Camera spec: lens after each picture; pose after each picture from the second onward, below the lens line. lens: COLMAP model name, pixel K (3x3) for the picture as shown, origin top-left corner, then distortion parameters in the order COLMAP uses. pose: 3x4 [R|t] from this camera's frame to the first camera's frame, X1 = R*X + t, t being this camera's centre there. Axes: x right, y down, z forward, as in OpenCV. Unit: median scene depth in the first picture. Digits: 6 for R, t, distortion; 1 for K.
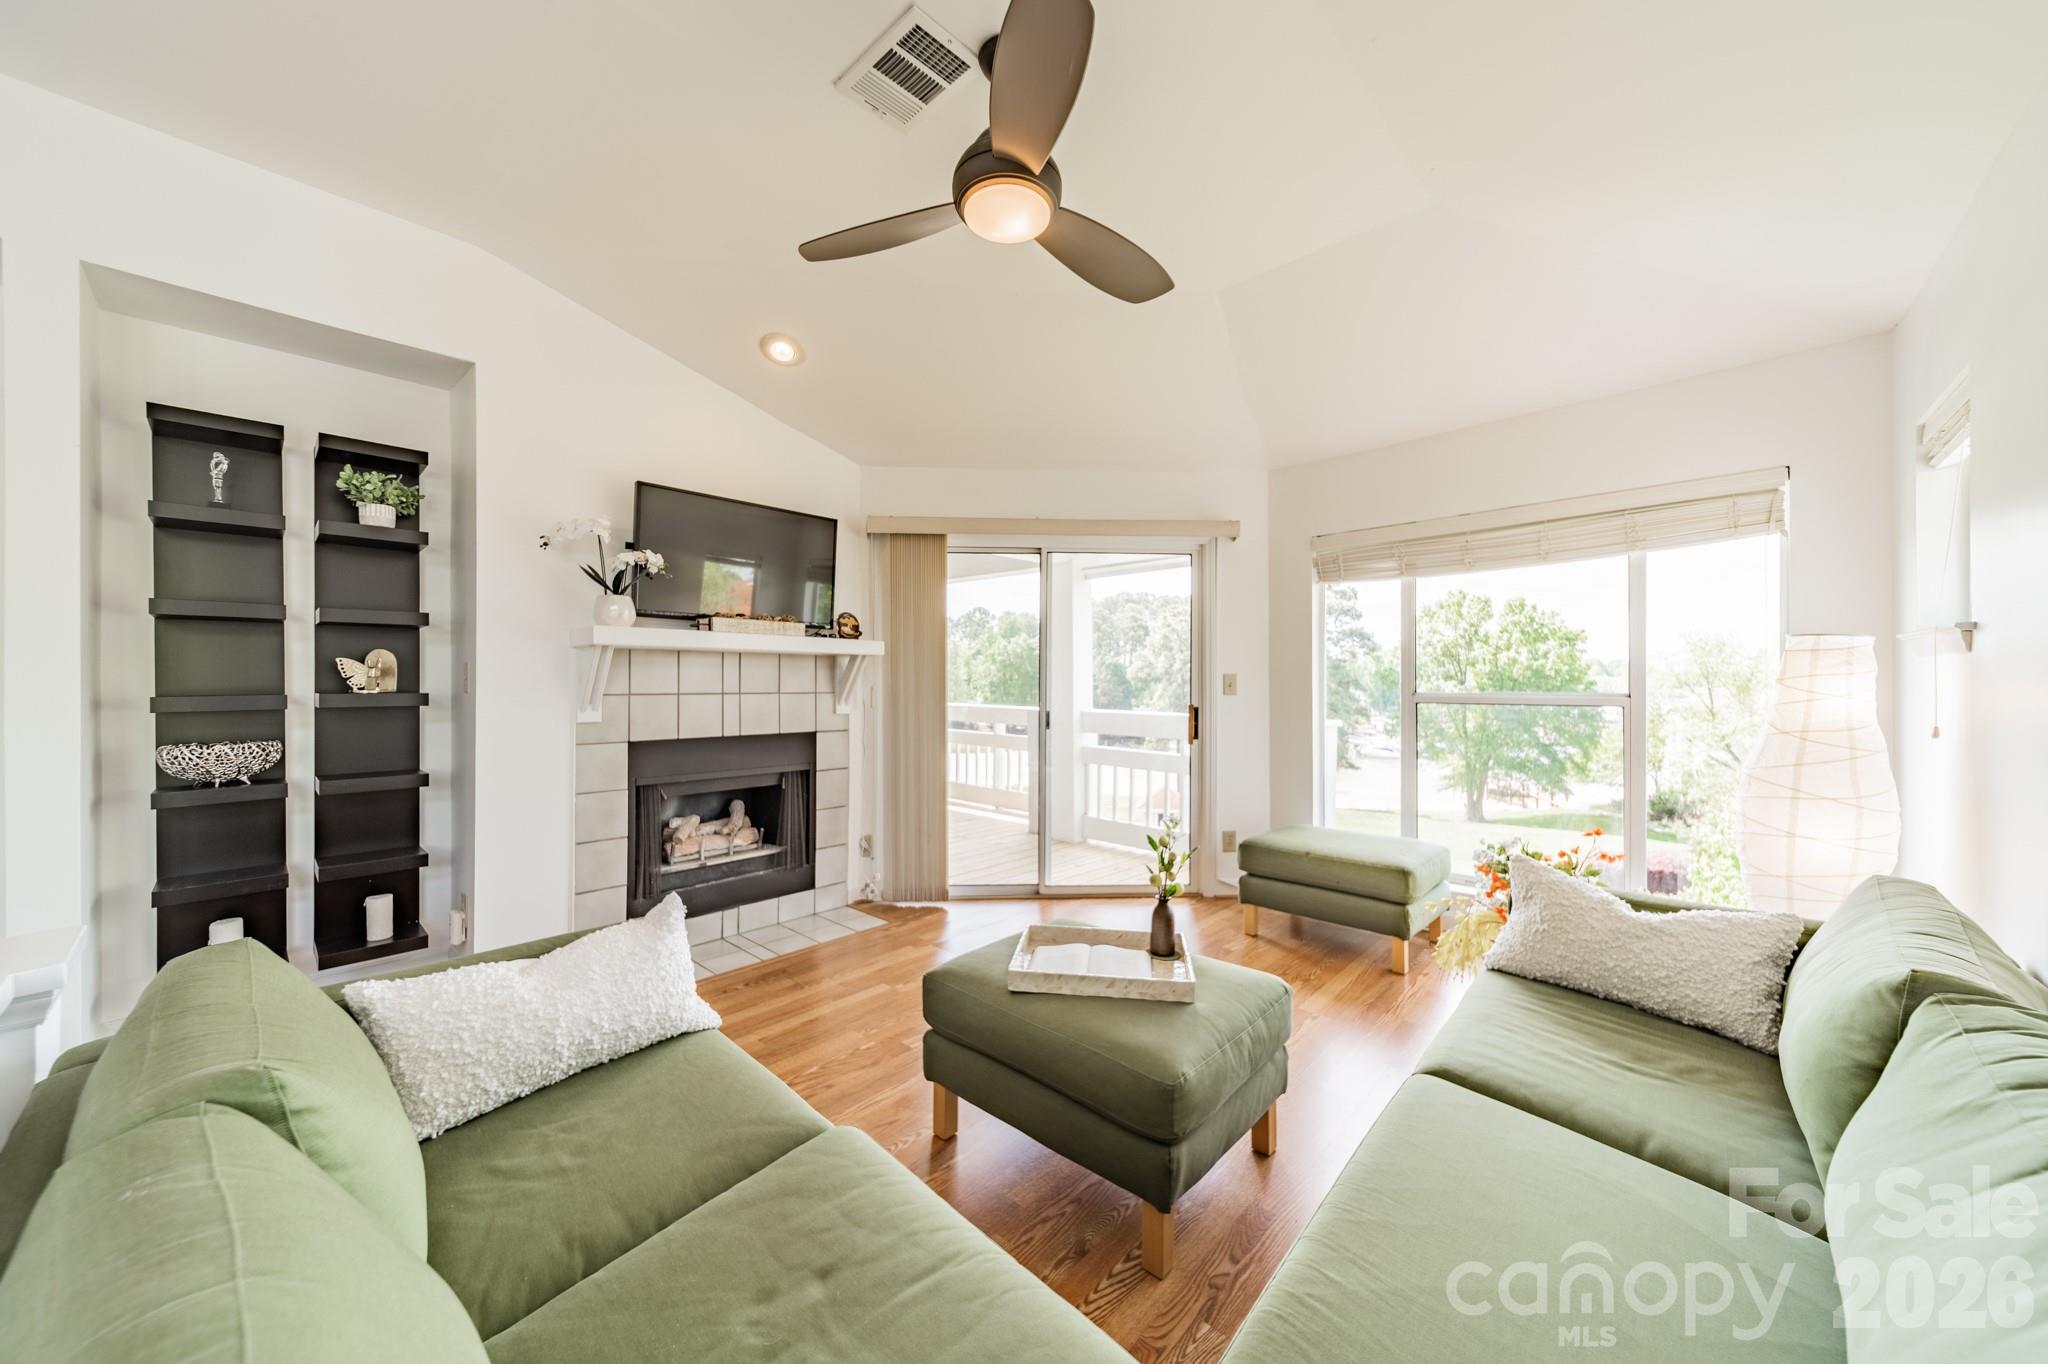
lens RADIAL K [[724.6, 0, 1027.3], [0, 724.6, 685.3], [0, 0, 1]] dist [0.004248, 0.000923]
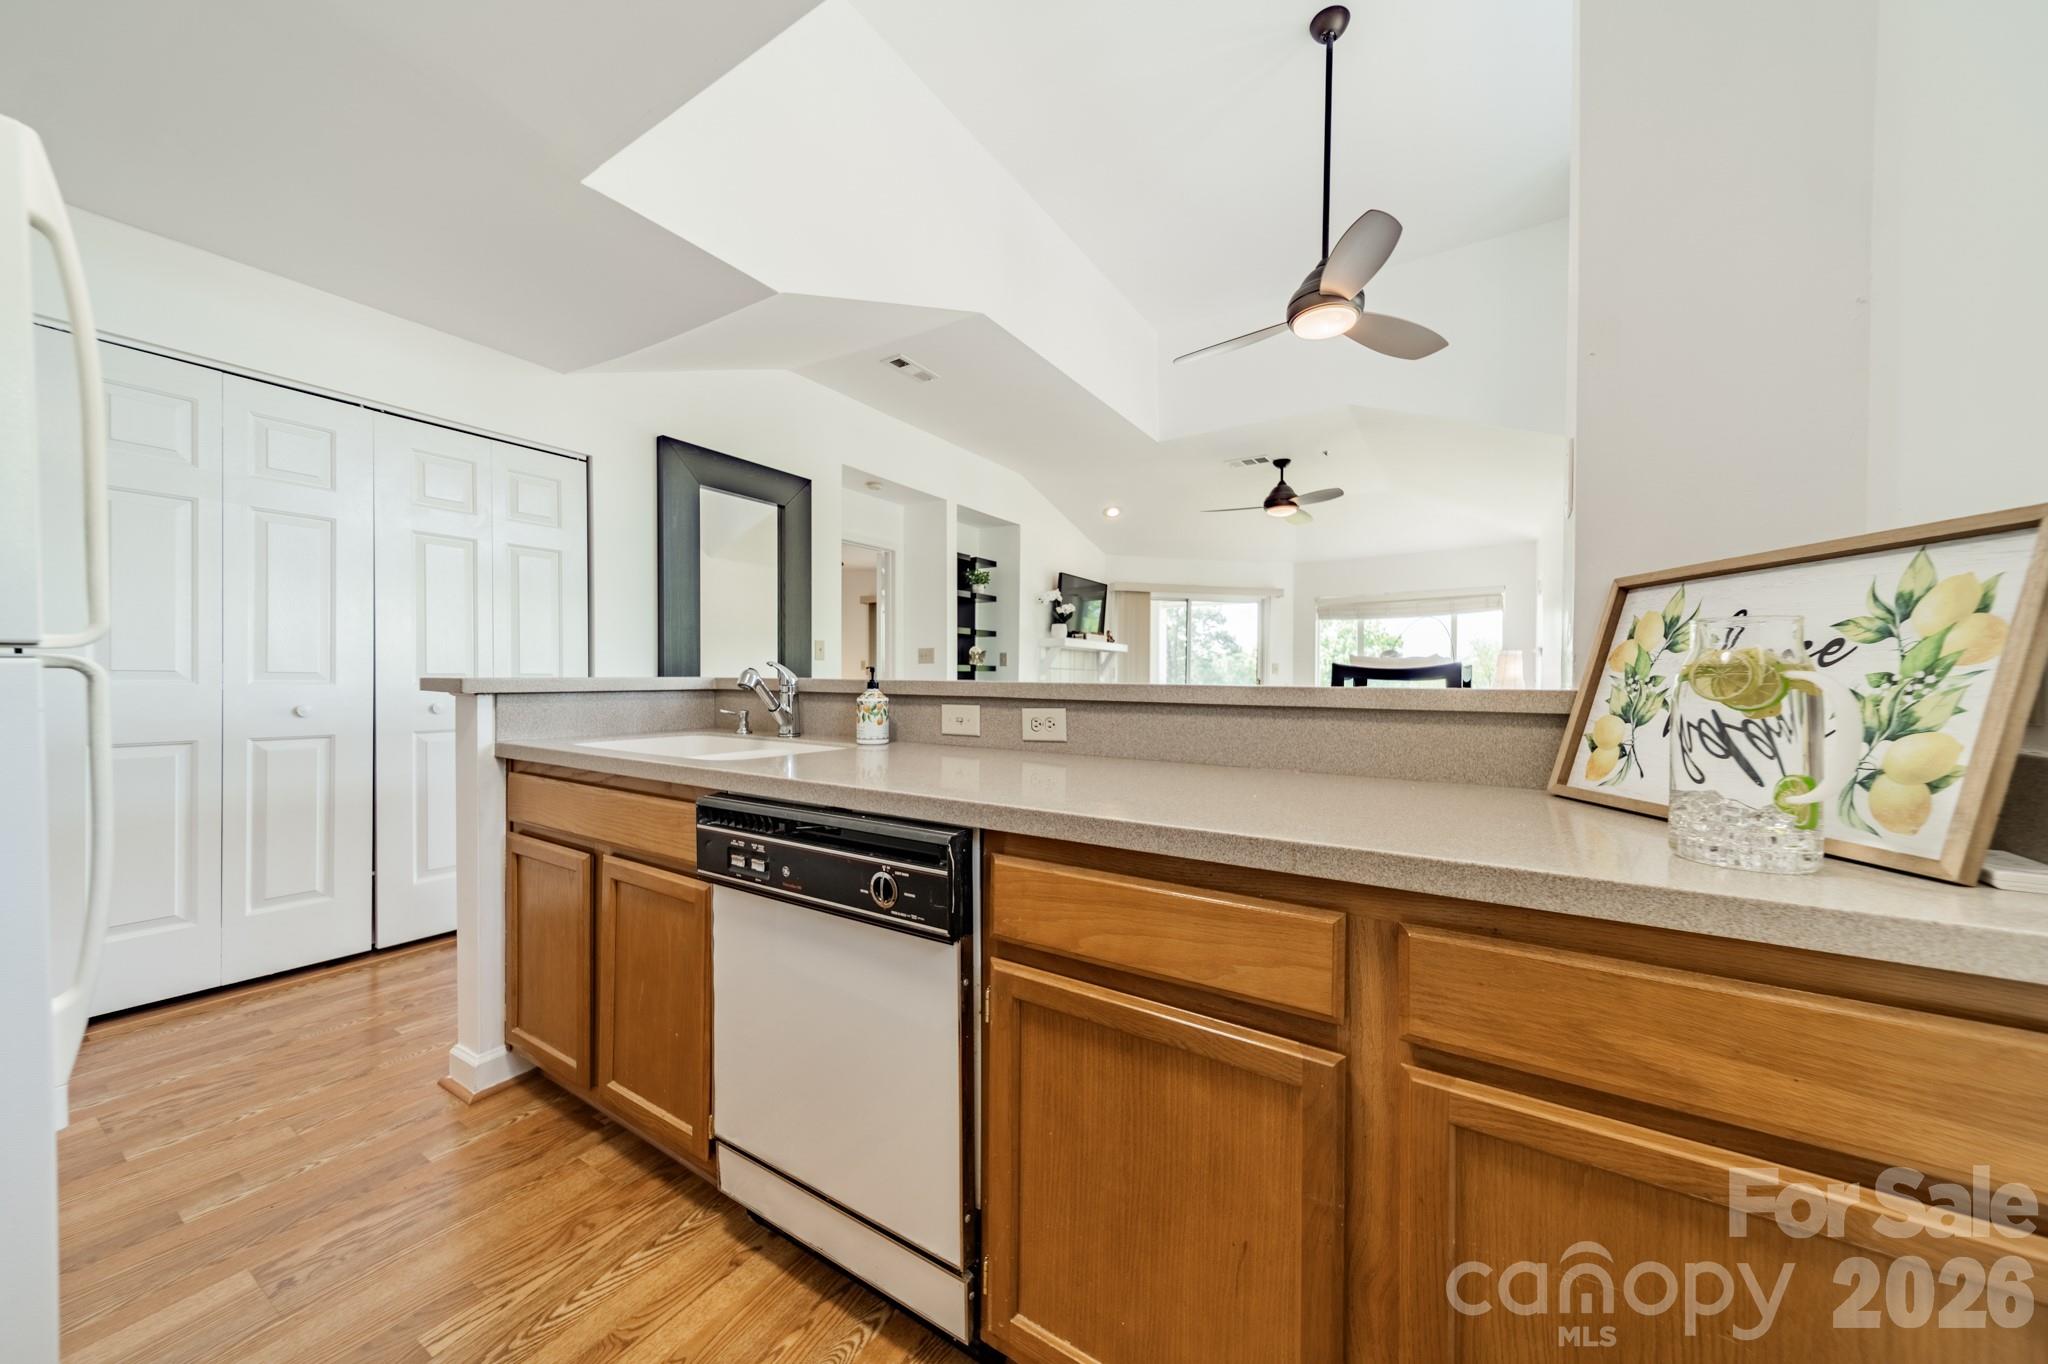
lens RADIAL K [[724.6, 0, 1028.9], [0, 724.6, 684.3], [0, 0, 1]] dist [0.004248, 0.000923]
pose [[0.981319, 0.002210, 0.192377, -0.853305], [-0.002451, 0.999996, 0.001014, 0.047029], [-0.192374, -0.001467, 0.981321, -0.925924]]
